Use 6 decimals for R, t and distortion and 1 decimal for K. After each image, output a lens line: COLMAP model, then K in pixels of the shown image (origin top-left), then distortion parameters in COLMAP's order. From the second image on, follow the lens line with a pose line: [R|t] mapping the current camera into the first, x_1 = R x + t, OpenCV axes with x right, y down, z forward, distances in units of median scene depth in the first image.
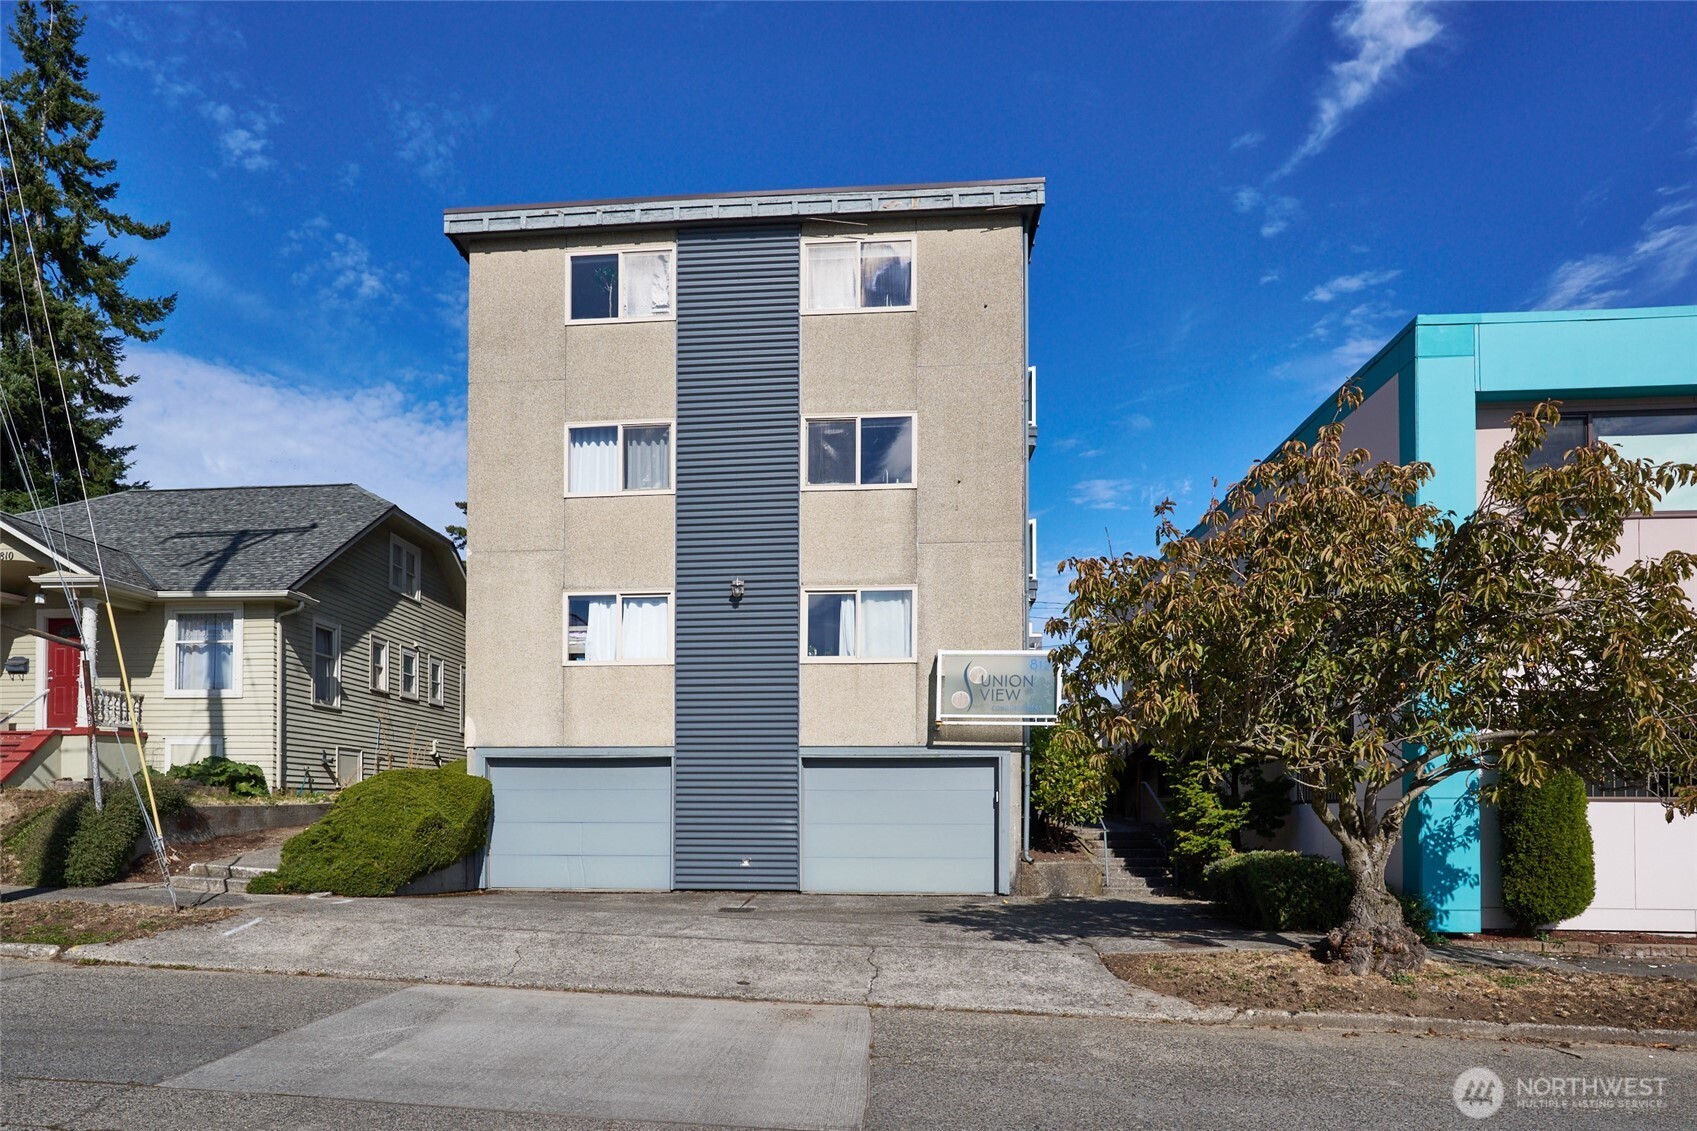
lens RADIAL K [[1138.2, 0, 785.9], [0, 1138.2, 769.4], [0, 0, 1]] dist [-0.014169, 0.003578]
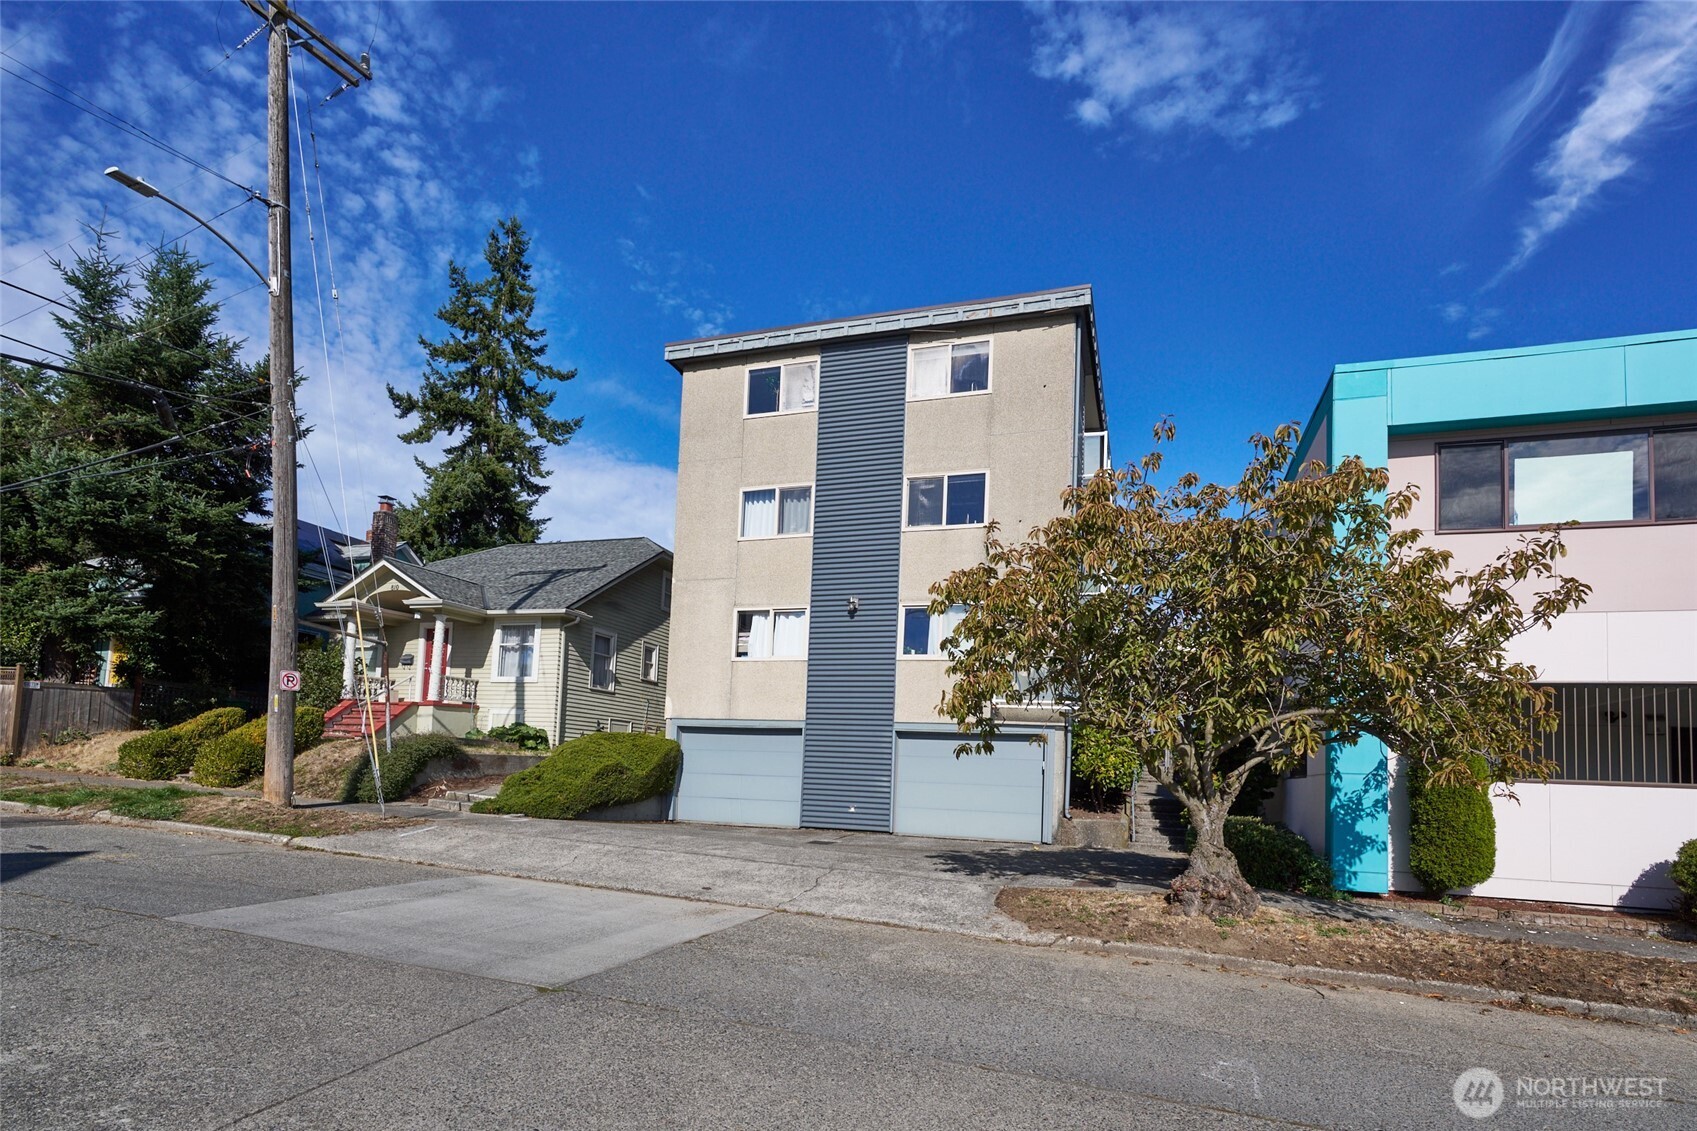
lens RADIAL K [[850.5, 0, 859.8], [0, 850.5, 705.1], [0, 0, 1]] dist [0.003230, -0.000958]
pose [[0.975840, 0.017269, -0.217801, 0.184829], [-0.028449, 0.998428, -0.048297, 0.007951], [0.216625, 0.053327, 0.974797, 0.027342]]
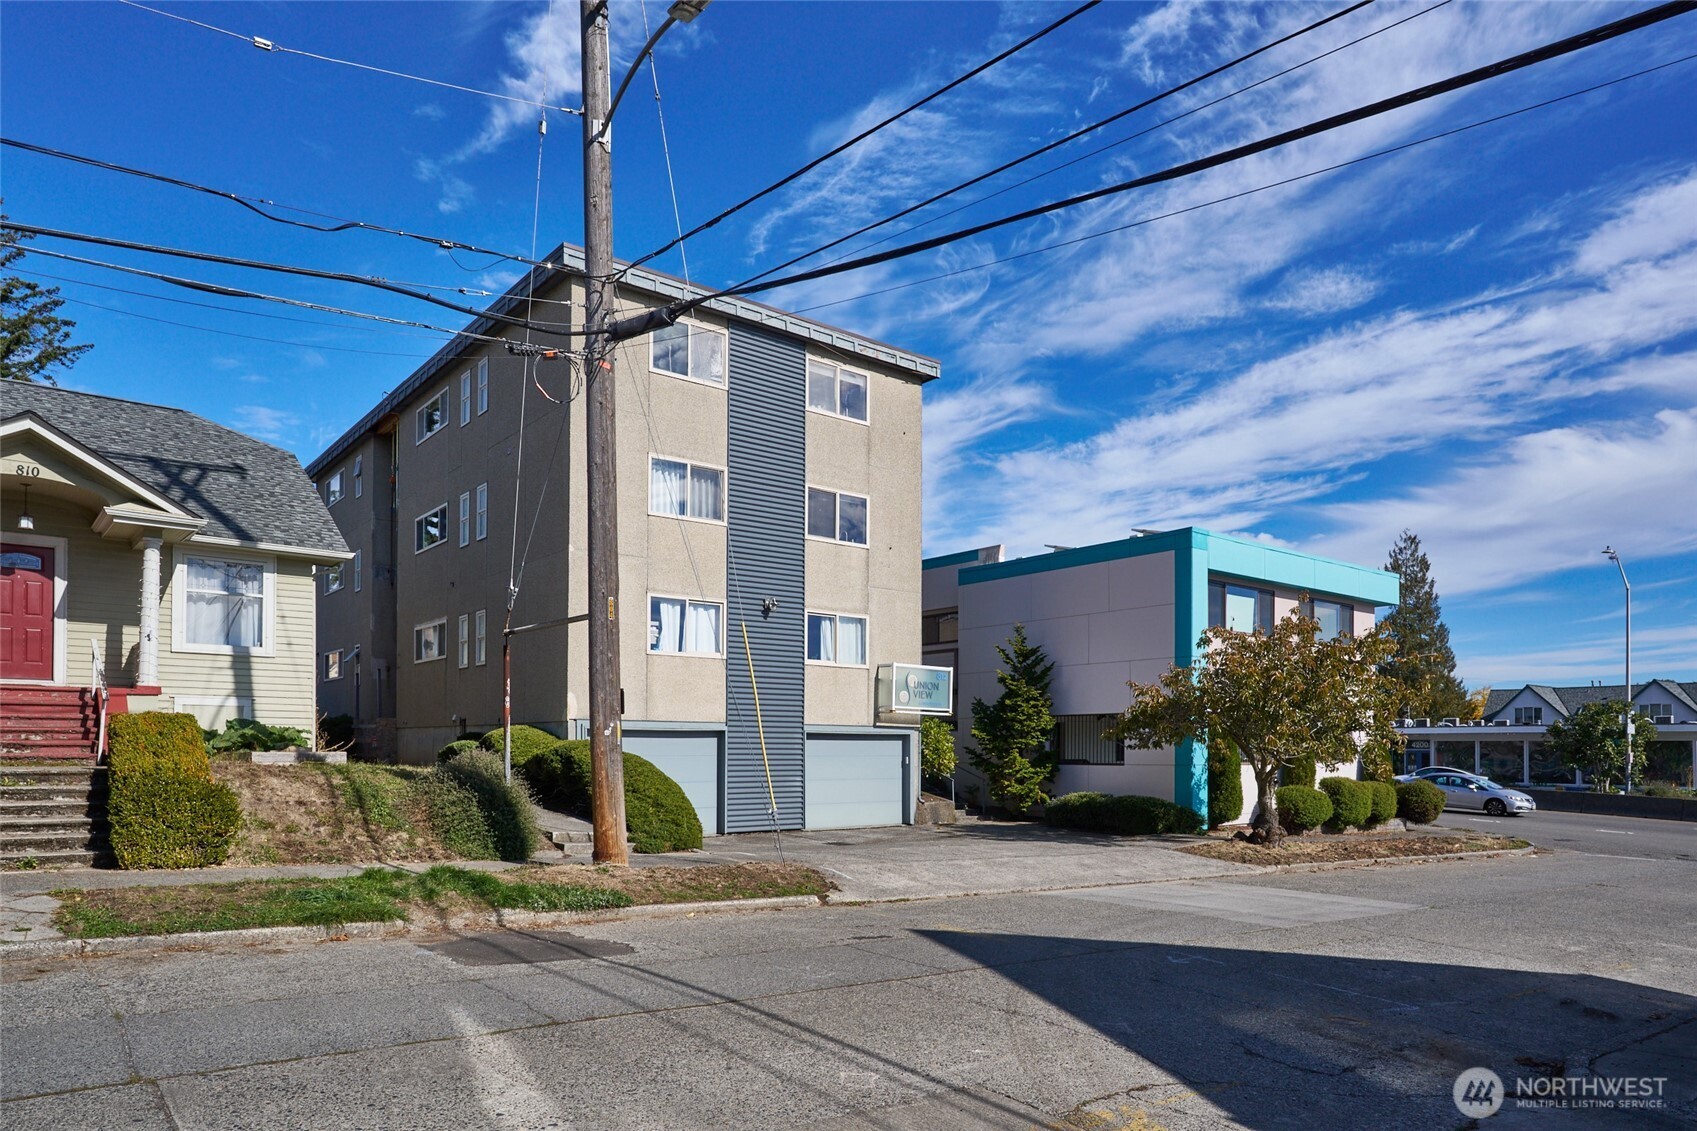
lens RADIAL K [[1079.5, 0, 846.8], [0, 1079.5, 711.0], [0, 0, 1]] dist [-0.002390, 0.000392]
pose [[0.712038, 0.025561, 0.701676, -0.857907], [-0.027449, 0.999587, -0.008559, -0.026547], [-0.701605, -0.013166, 0.712445, 0.030966]]
